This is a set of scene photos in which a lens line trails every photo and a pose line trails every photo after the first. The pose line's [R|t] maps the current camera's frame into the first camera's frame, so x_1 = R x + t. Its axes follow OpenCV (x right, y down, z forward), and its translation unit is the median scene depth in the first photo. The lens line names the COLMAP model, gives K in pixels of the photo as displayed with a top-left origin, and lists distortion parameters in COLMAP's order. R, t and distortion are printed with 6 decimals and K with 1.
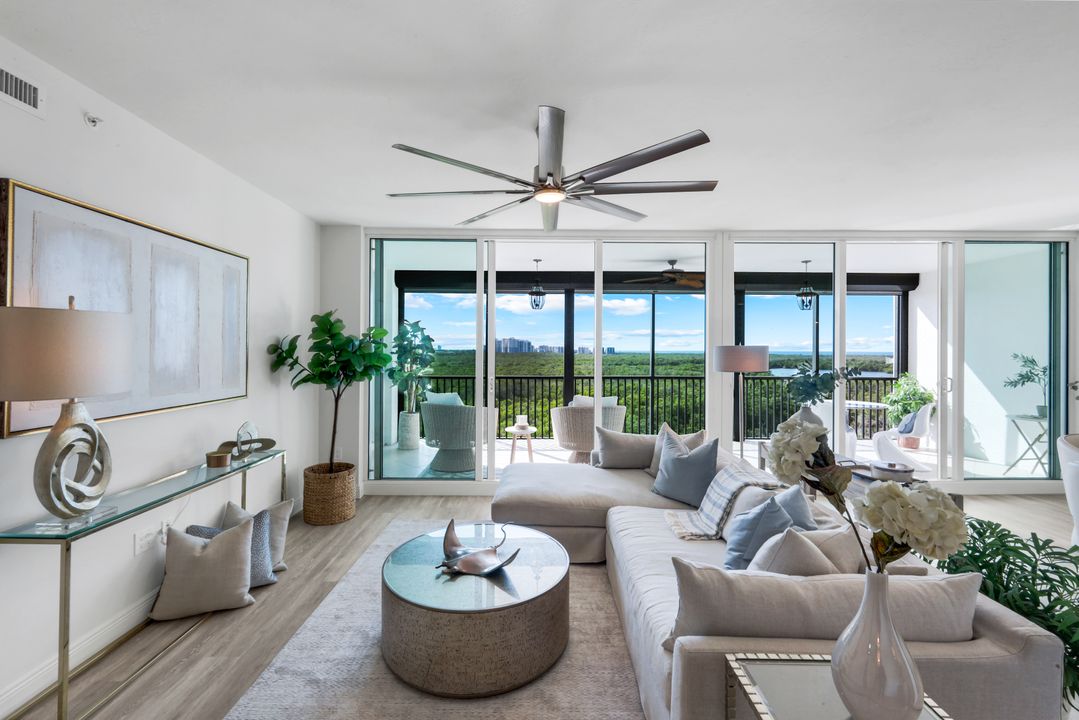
lens RADIAL K [[458.1, 0, 533.0], [0, 458.1, 349.7], [0, 0, 1]] dist [0.002421, 0.000337]
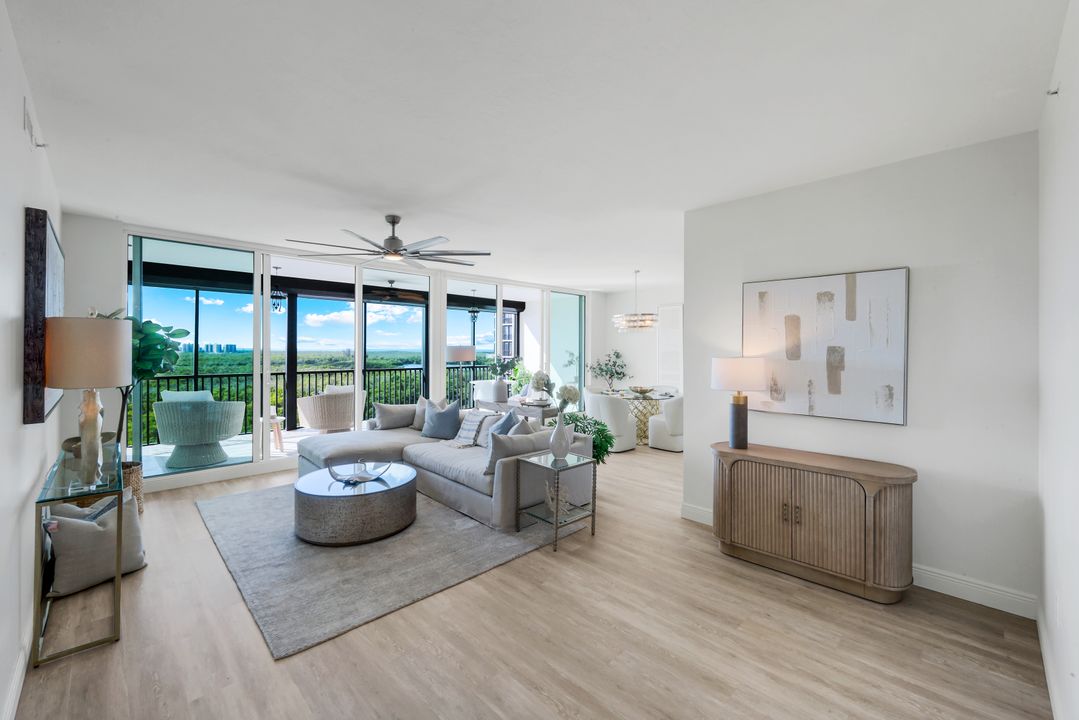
lens RADIAL K [[437.0, 0, 542.9], [0, 437.0, 342.8], [0, 0, 1]] dist [-0.008970, -0.000492]
pose [[0.711674, 0.007960, 0.702465, -0.367885], [0.000089, 0.999935, -0.011421, -0.000685], [-0.702510, 0.008190, 0.711627, -0.276202]]
